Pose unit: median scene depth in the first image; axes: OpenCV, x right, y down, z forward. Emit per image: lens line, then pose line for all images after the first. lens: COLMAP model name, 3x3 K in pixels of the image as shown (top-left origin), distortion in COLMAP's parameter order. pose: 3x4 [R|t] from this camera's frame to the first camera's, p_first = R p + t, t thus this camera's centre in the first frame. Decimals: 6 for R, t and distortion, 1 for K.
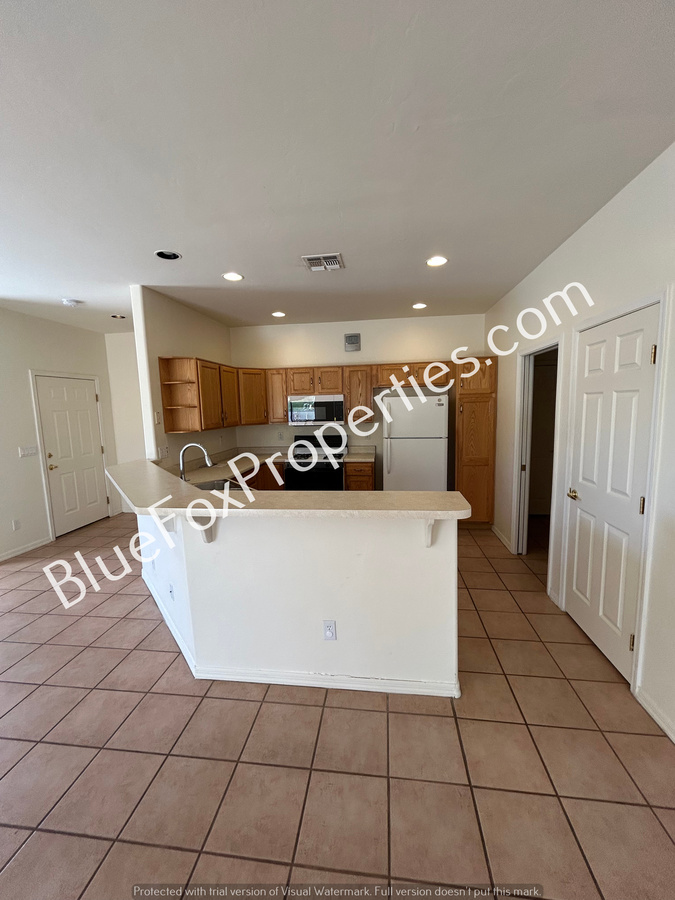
lens RADIAL K [[365.0, 0, 343.4], [0, 365.0, 449.4], [0, 0, 1]] dist [-0.001774, 0.001590]
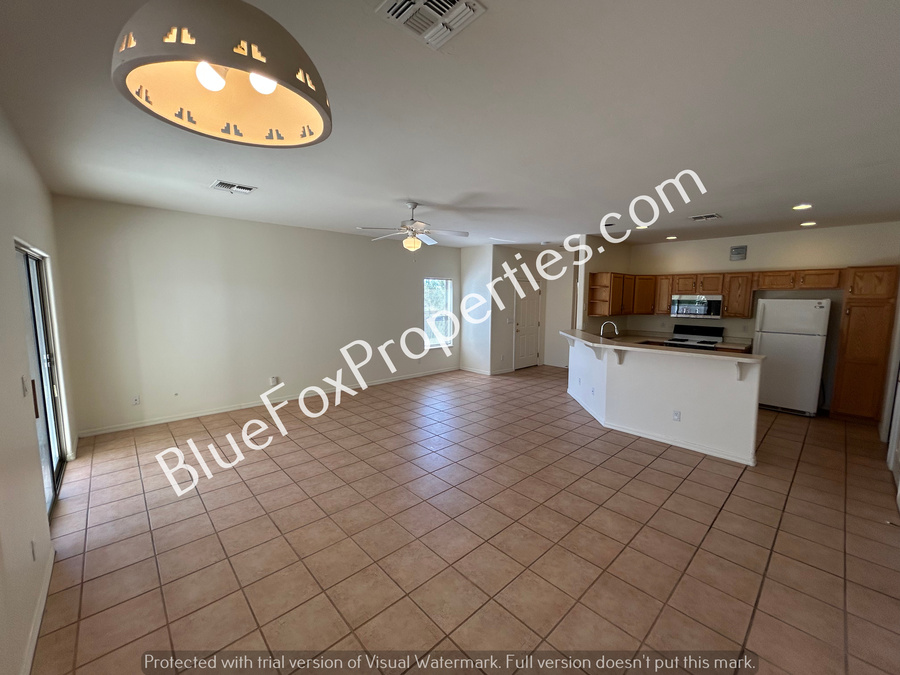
lens RADIAL K [[365.0, 0, 449.1], [0, 365.0, 338.4], [0, 0, 1]] dist [-0.001774, 0.001590]
pose [[0.758803, 0.104986, -0.642804, 0.121857], [-0.104074, 0.993787, 0.039454, 0.053971], [0.642952, 0.036961, 0.765014, -0.645779]]
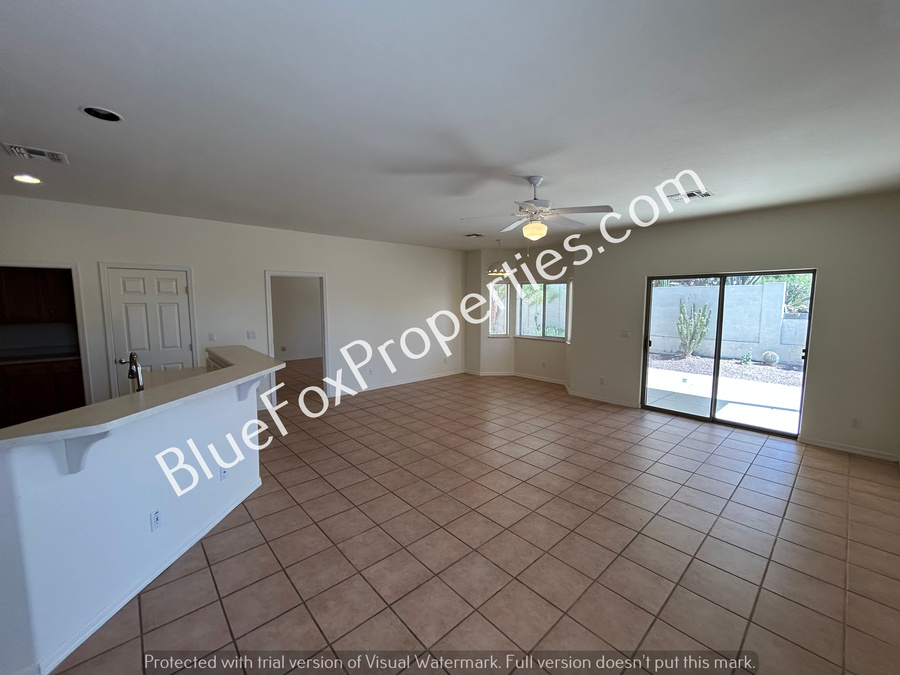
lens RADIAL K [[365.0, 0, 449.7], [0, 365.0, 339.5], [0, 0, 1]] dist [-0.001774, 0.001590]
pose [[-0.753713, -0.046225, 0.655576, -0.979328], [0.097122, 0.978736, 0.180672, -0.083171], [-0.649988, 0.199846, -0.733197, 0.739871]]
